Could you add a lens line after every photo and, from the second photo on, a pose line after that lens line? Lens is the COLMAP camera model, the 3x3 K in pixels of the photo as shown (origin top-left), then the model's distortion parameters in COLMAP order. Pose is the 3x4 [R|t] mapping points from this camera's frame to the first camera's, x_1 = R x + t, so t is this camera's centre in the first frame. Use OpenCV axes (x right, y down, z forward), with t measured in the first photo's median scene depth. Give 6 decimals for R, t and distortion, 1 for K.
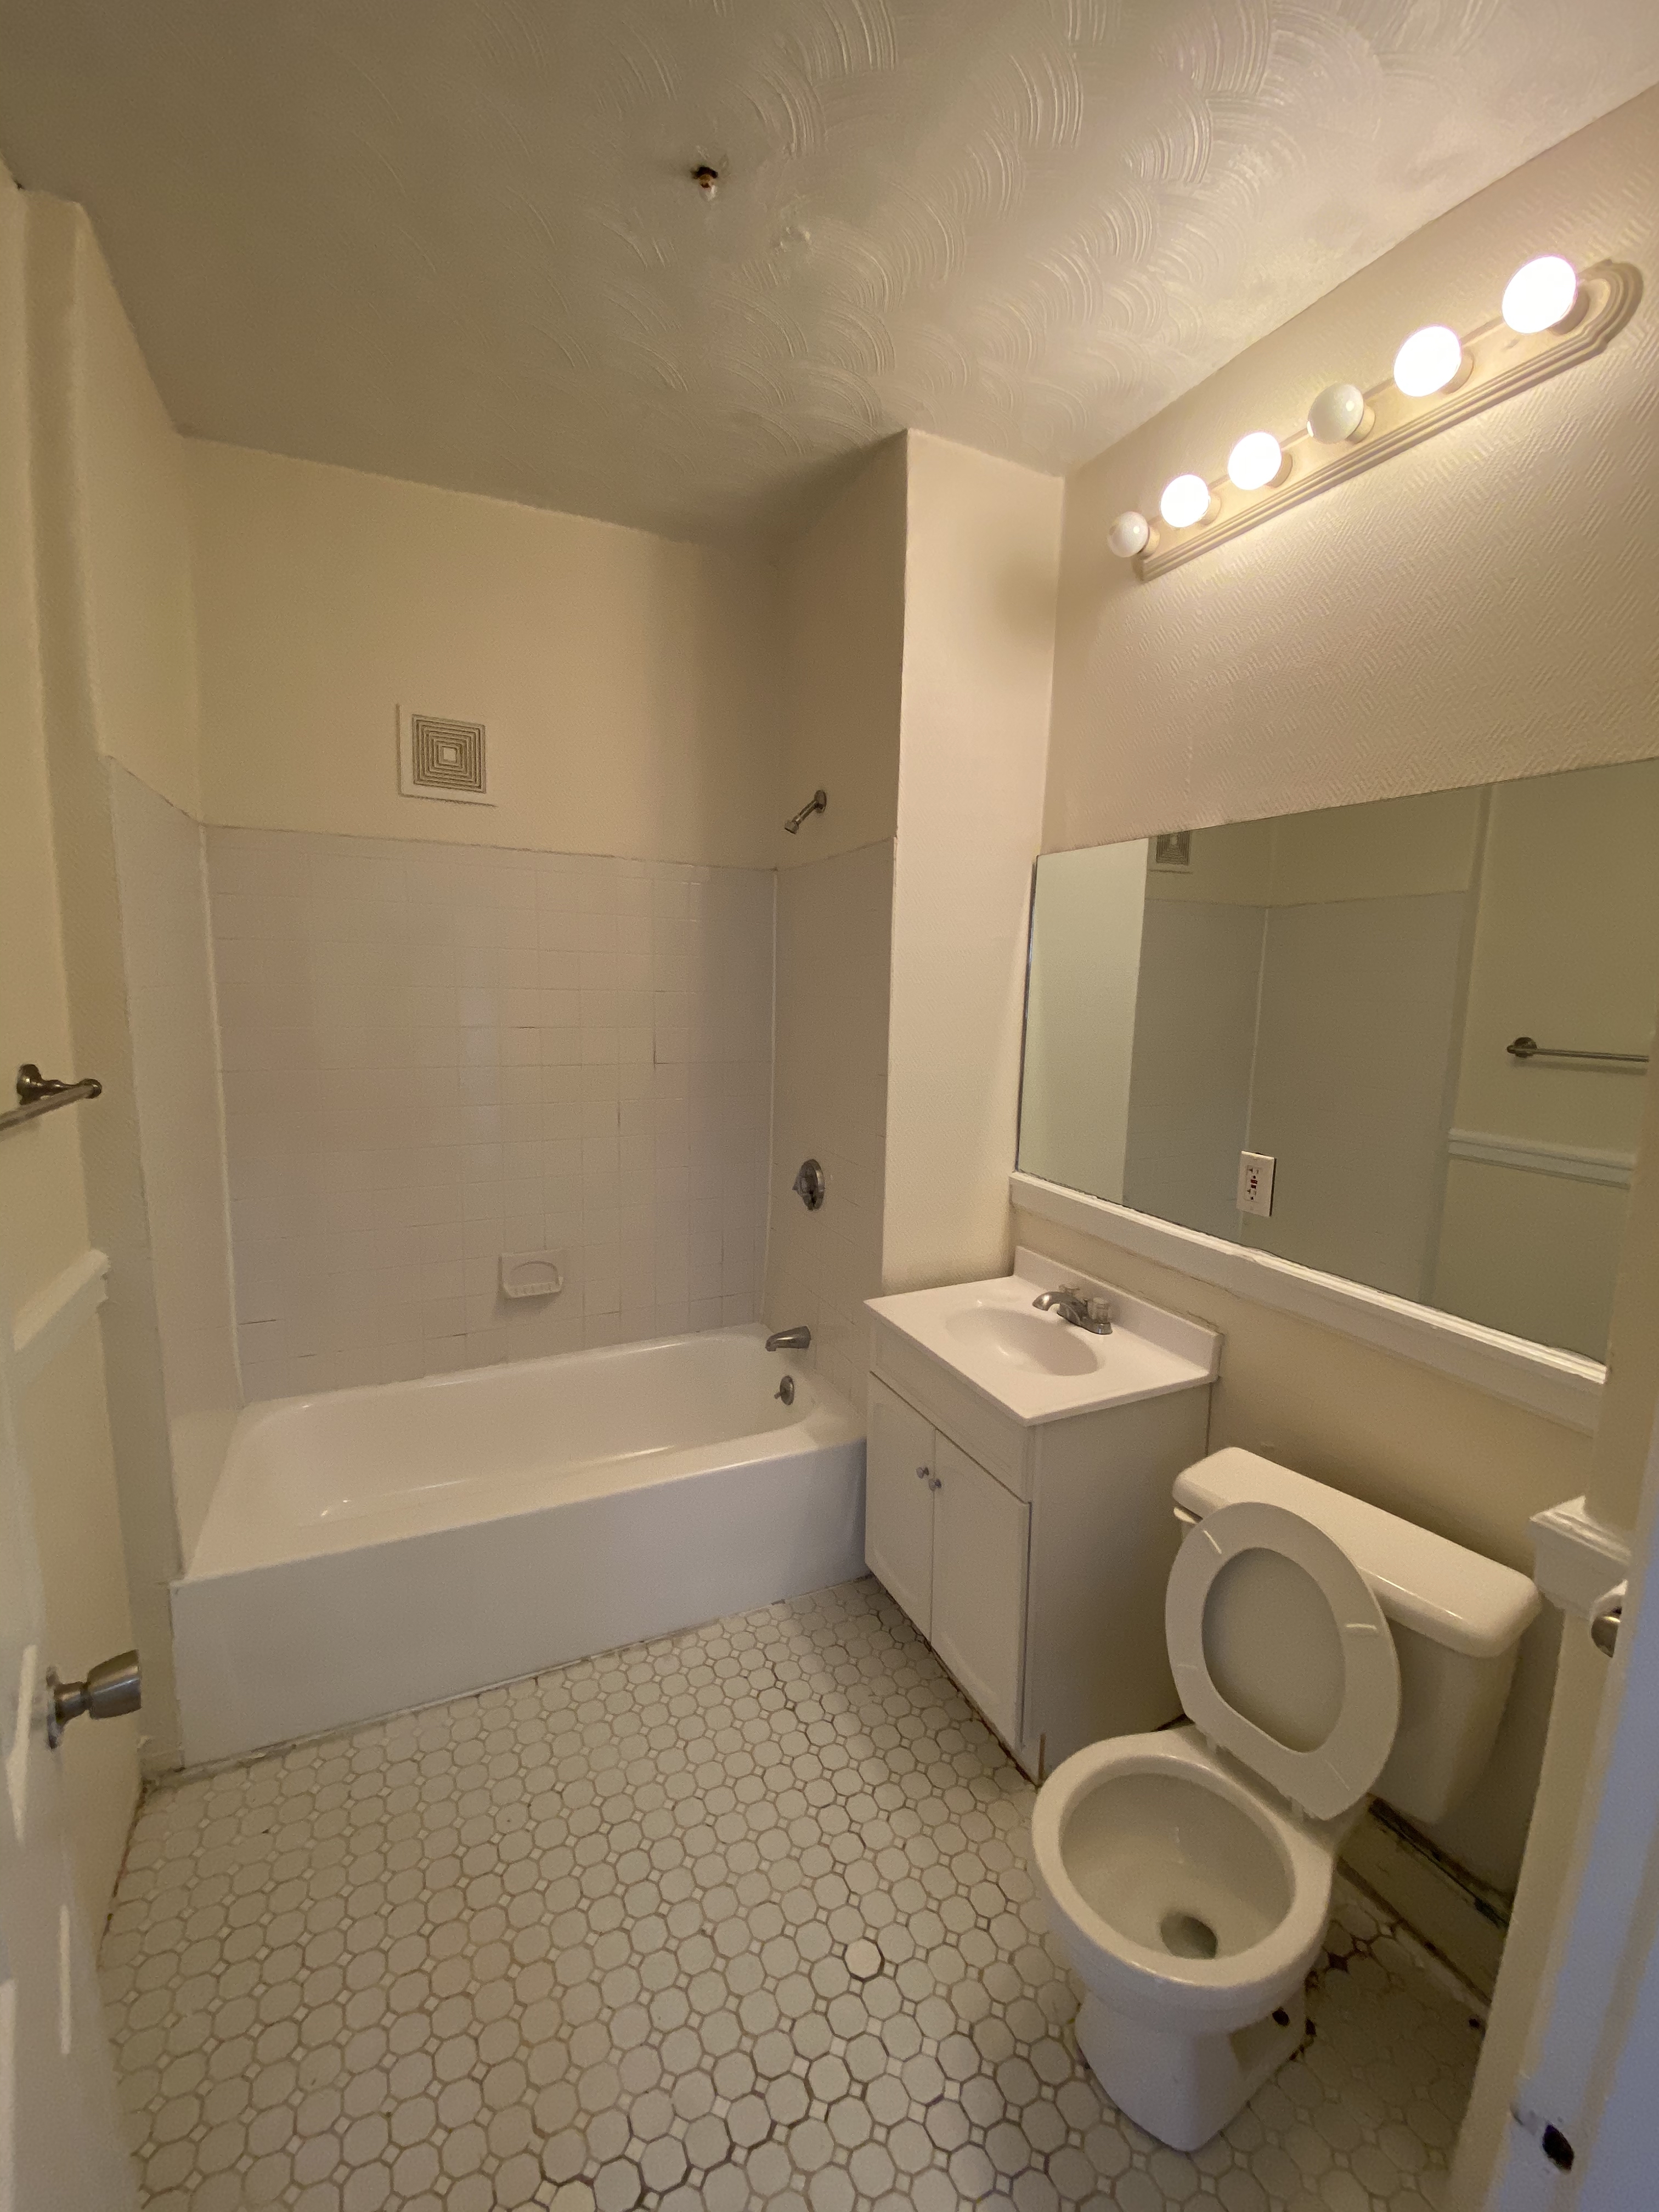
lens RADIAL K [[897.0, 0, 811.3], [0, 897.0, 1083.5], [0, 0, 1]] dist [-0.004108, -0.003331]
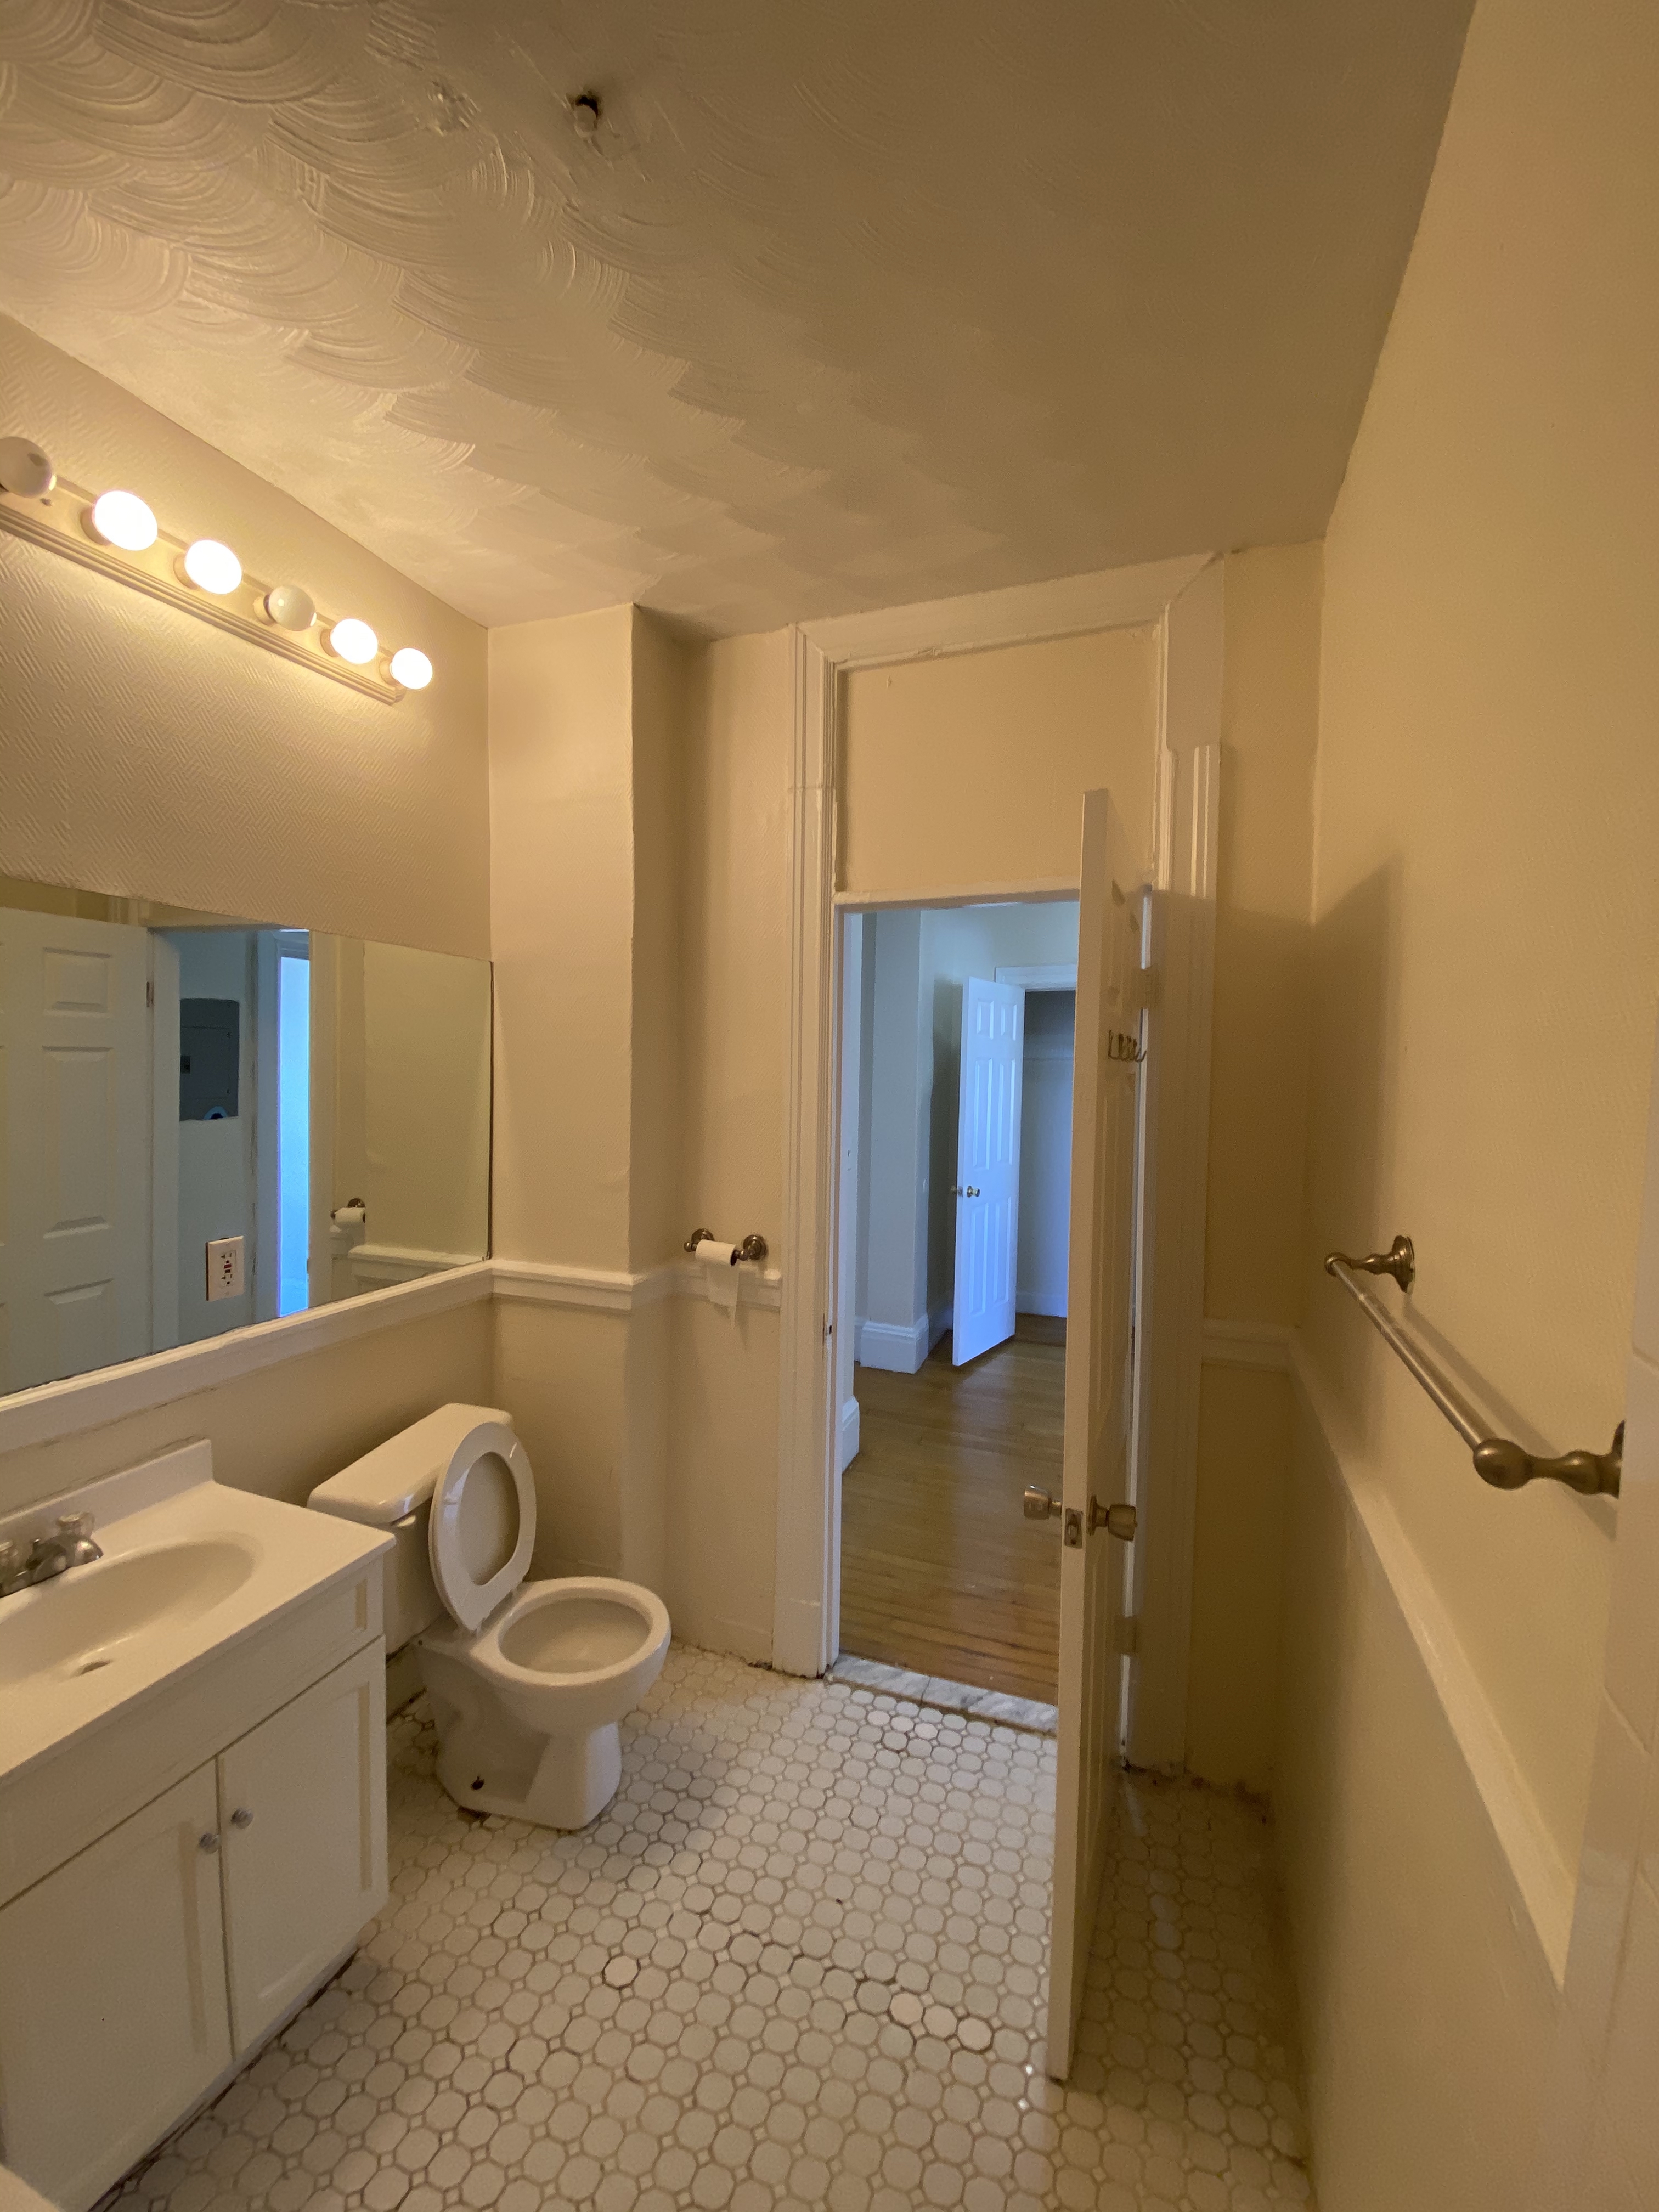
lens RADIAL K [[897.0, 0, 818.8], [0, 897.0, 1108.6], [0, 0, 1]] dist [-0.004108, -0.003331]
pose [[-0.685393, -0.067176, 0.725068, -0.881985], [0.064278, 0.986267, 0.152136, -0.227877], [-0.725331, 0.150879, -0.671663, 1.484730]]
